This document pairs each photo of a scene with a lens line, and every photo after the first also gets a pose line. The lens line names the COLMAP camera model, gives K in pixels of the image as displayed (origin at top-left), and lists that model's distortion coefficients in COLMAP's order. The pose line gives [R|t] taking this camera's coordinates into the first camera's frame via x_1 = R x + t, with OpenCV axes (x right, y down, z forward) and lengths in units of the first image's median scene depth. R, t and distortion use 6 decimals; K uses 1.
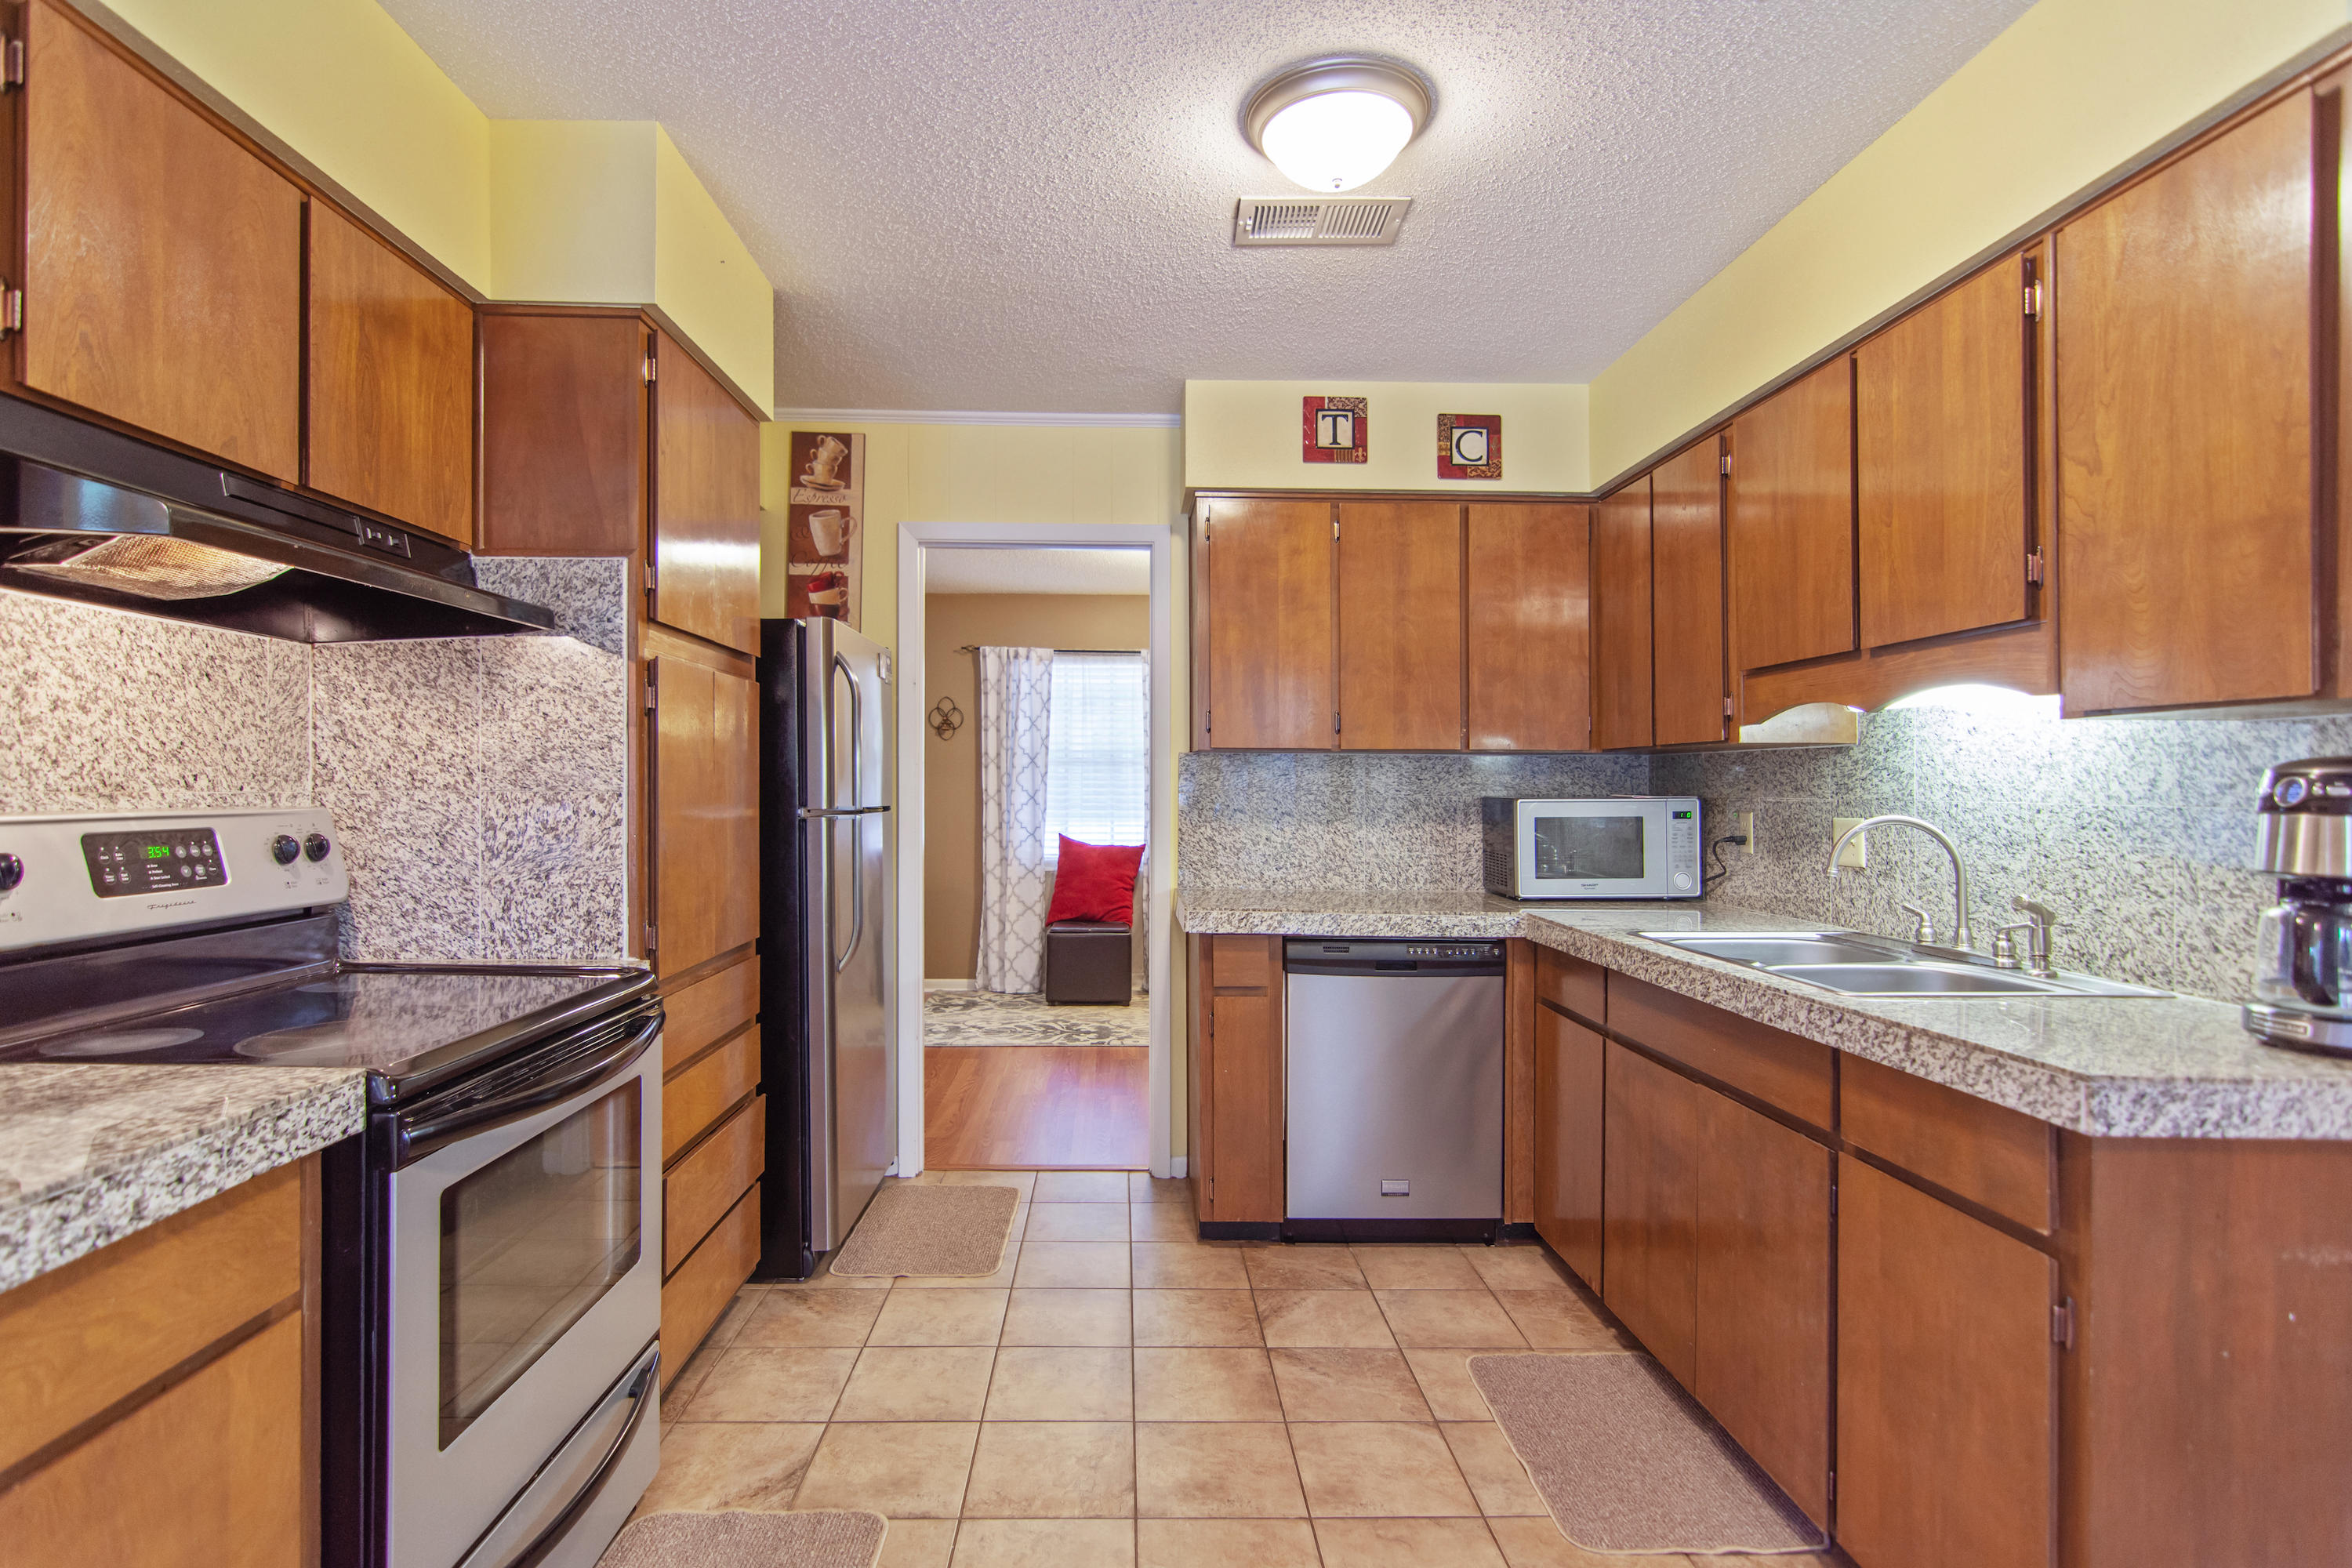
lens RADIAL K [[1160.2, 0, 1118.7], [0, 1160.2, 793.3], [0, 0, 1]] dist [-0.003308, 0.005399]
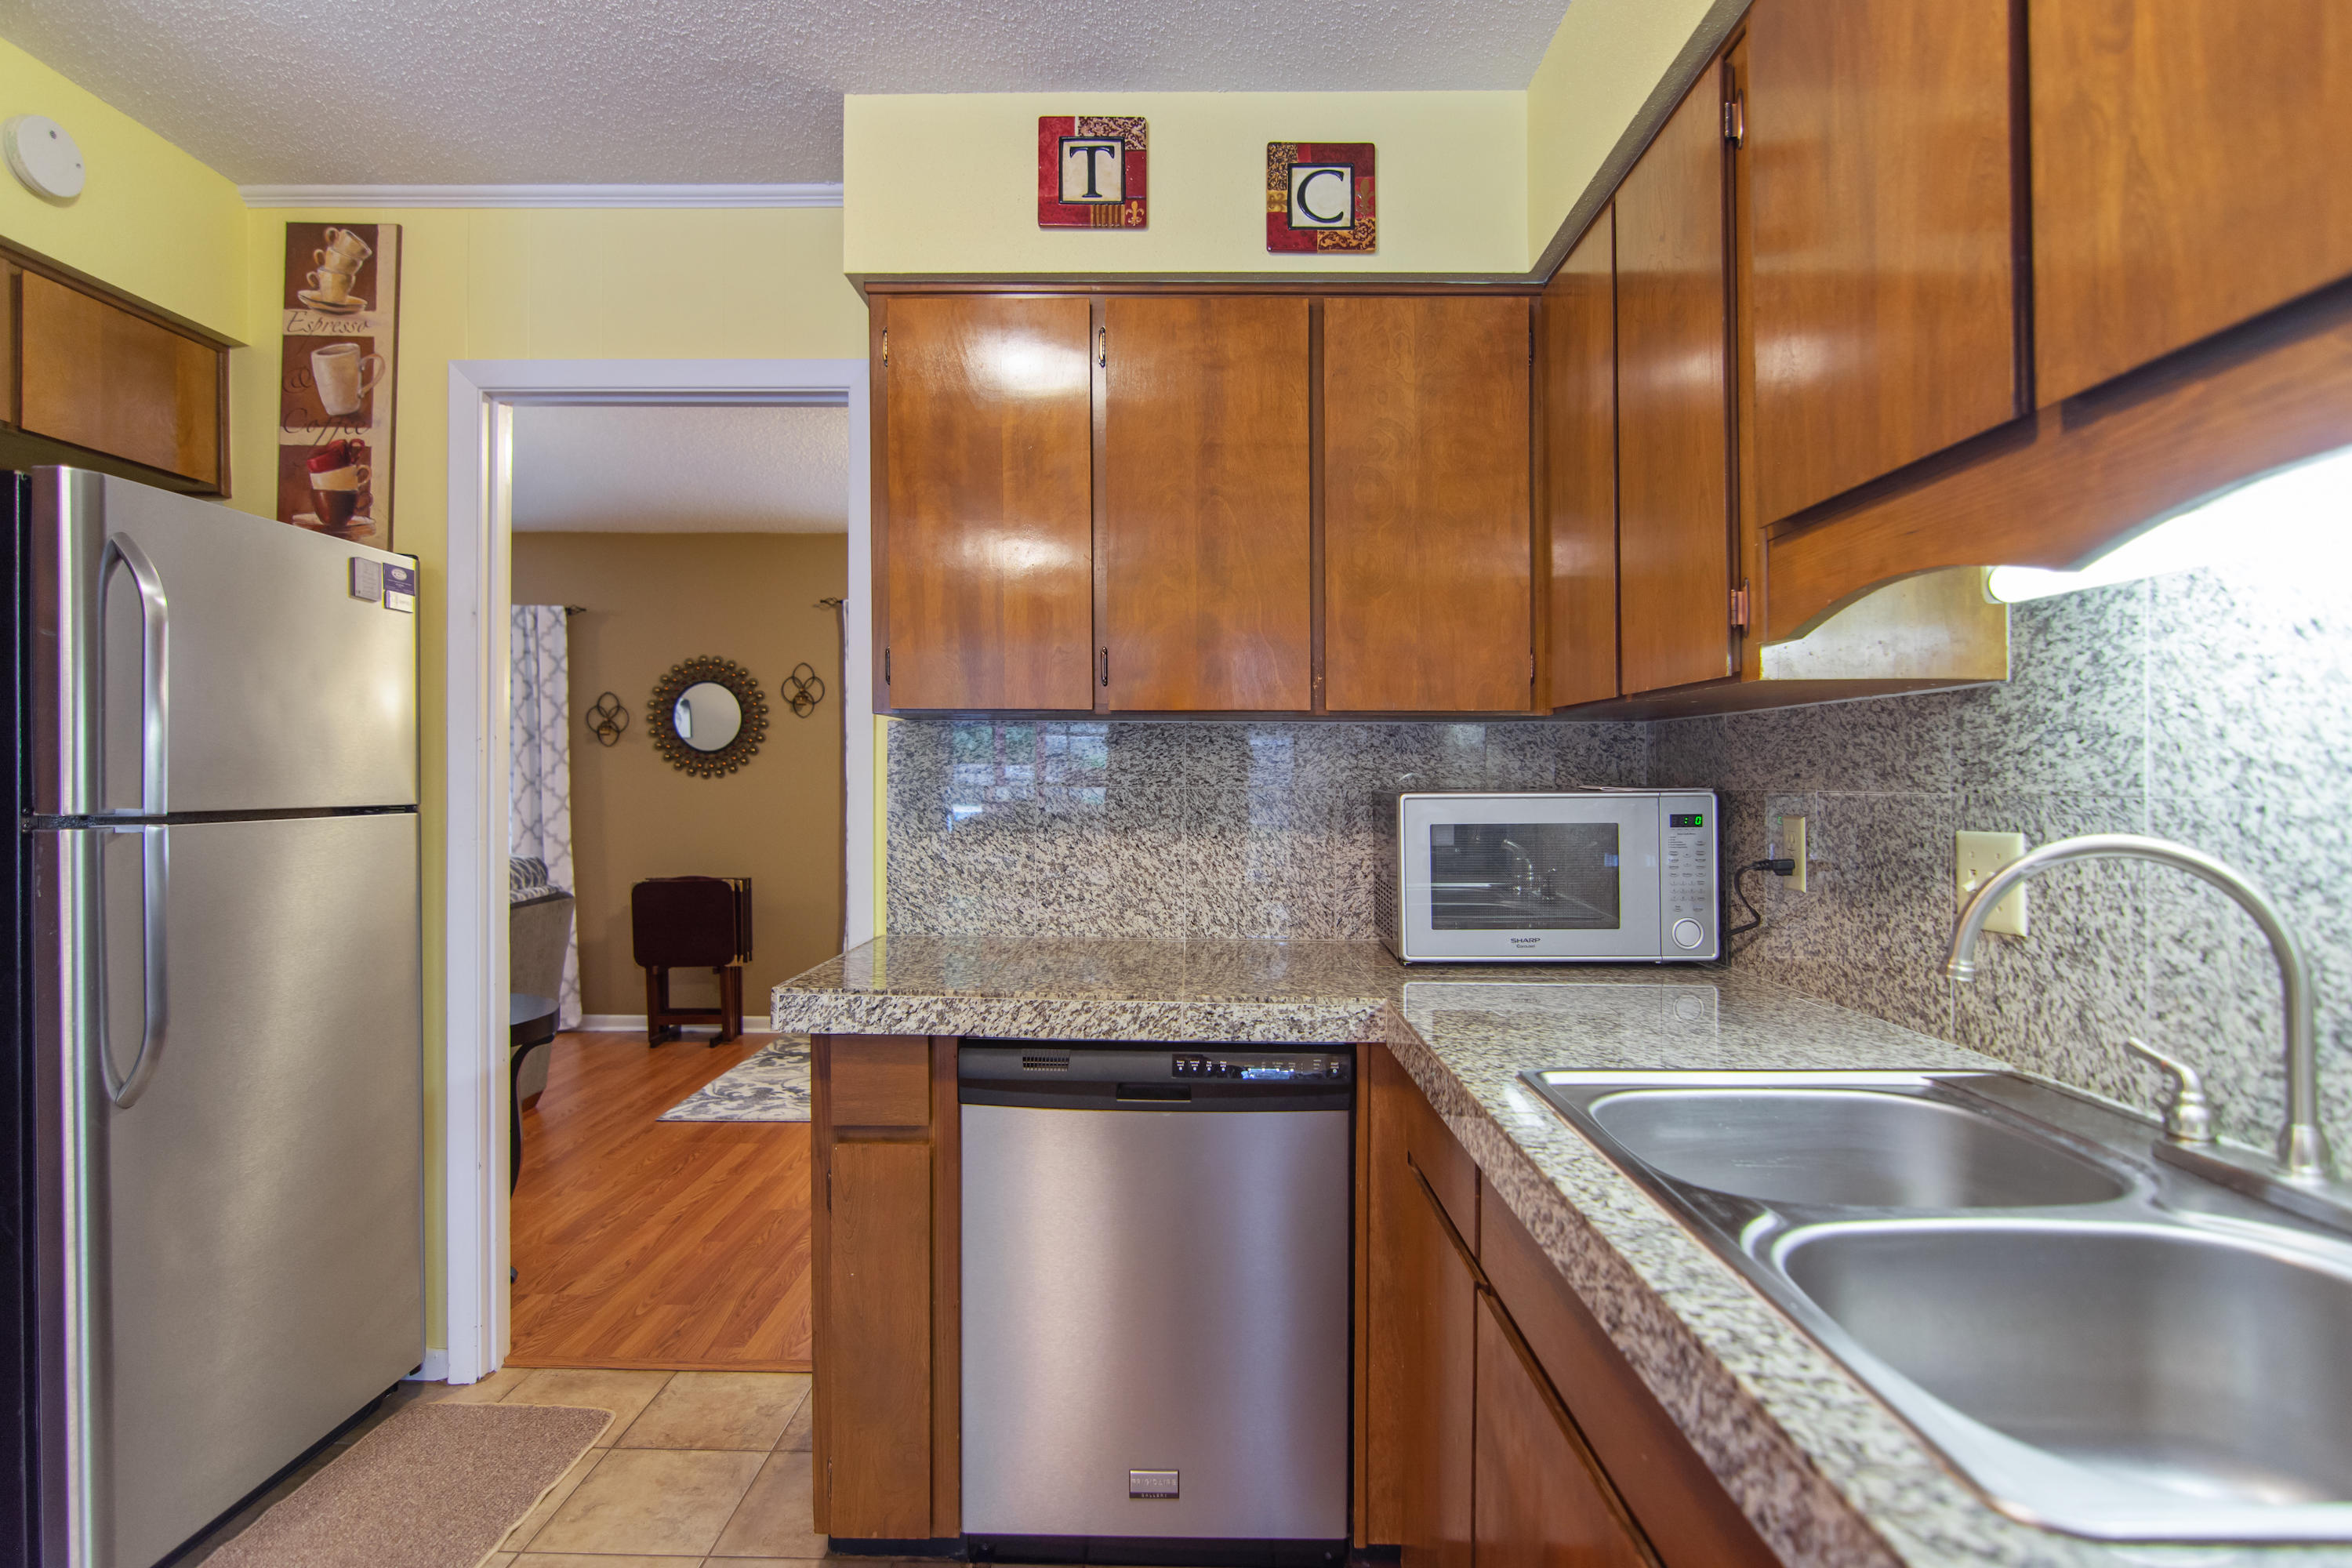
lens RADIAL K [[1195.7, 0, 1137.6], [0, 1195.7, 786.4], [0, 0, 1]] dist [-0.006962, -0.000516]
pose [[0.999165, -0.001898, -0.040802, 0.379296], [0.001964, 0.999997, 0.001582, 0.000464], [0.040799, -0.001661, 0.999166, 0.630302]]
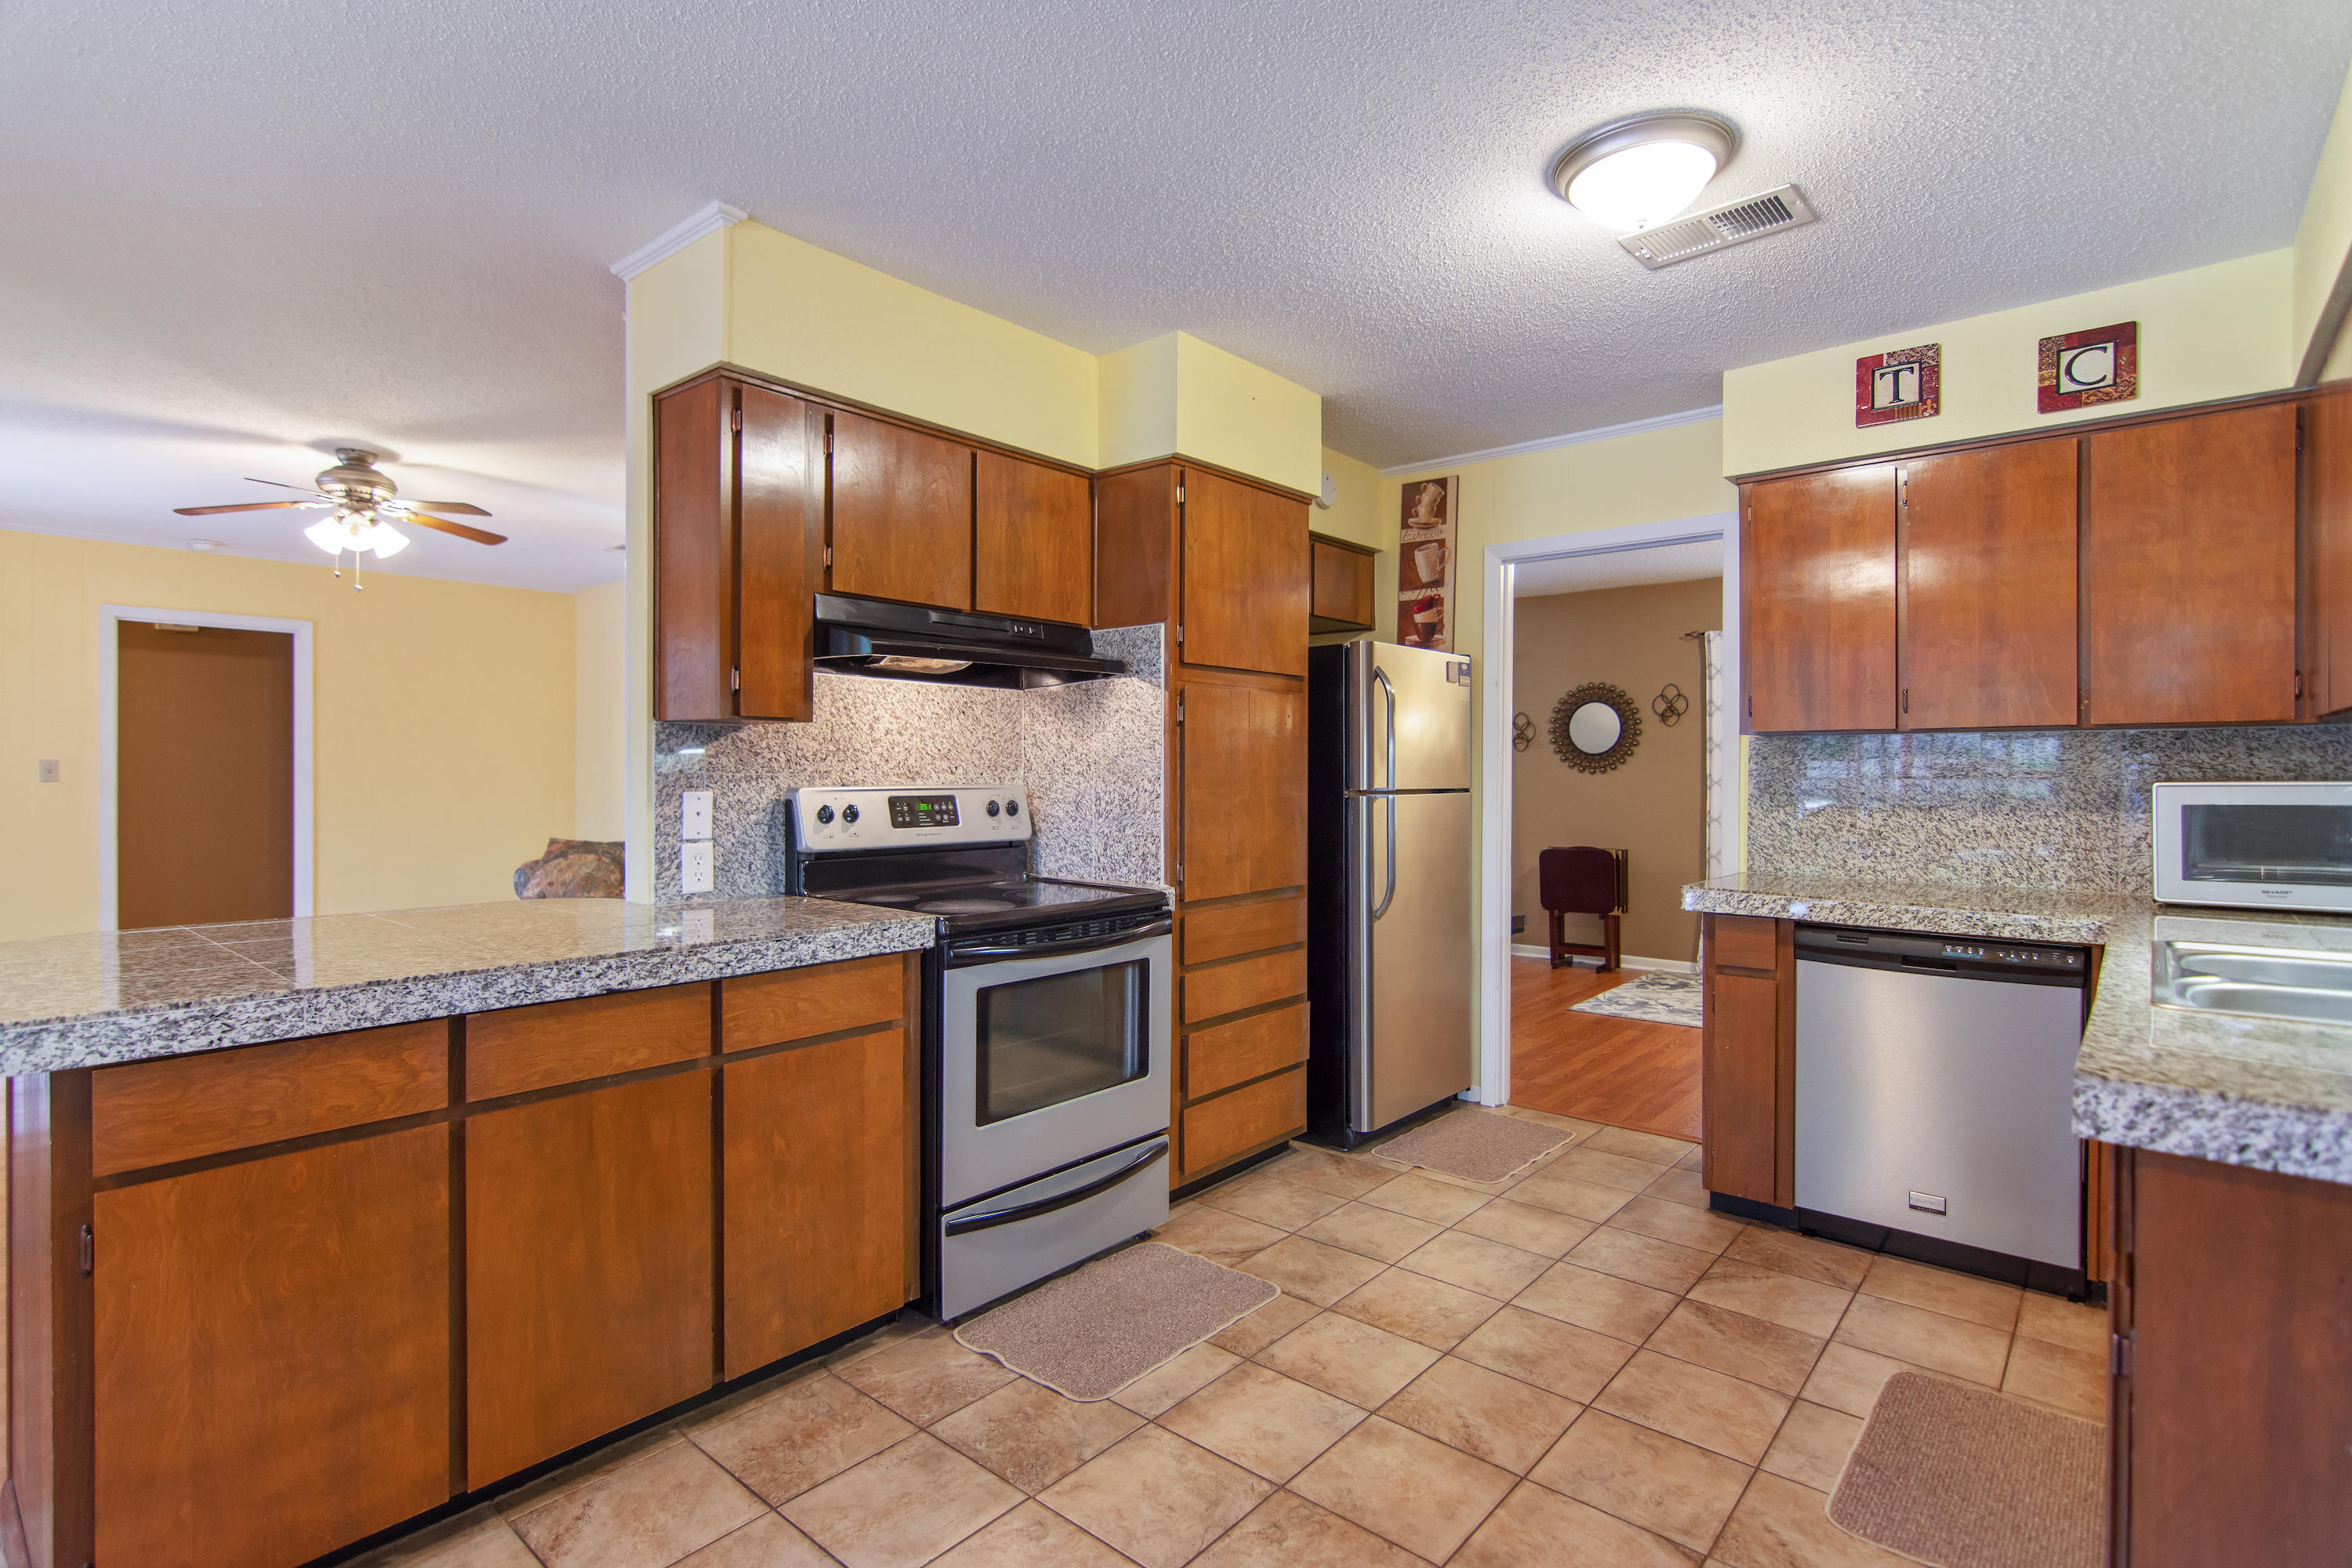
lens RADIAL K [[1111.0, 0, 1164.4], [0, 1111.0, 787.6], [0, 0, 1]] dist [-0.001022, 0.001367]
pose [[0.750279, 0.004083, -0.661109, 0.544714], [-0.000193, 0.999982, 0.005956, 0.005748], [0.661121, -0.004341, 0.750267, -0.095365]]
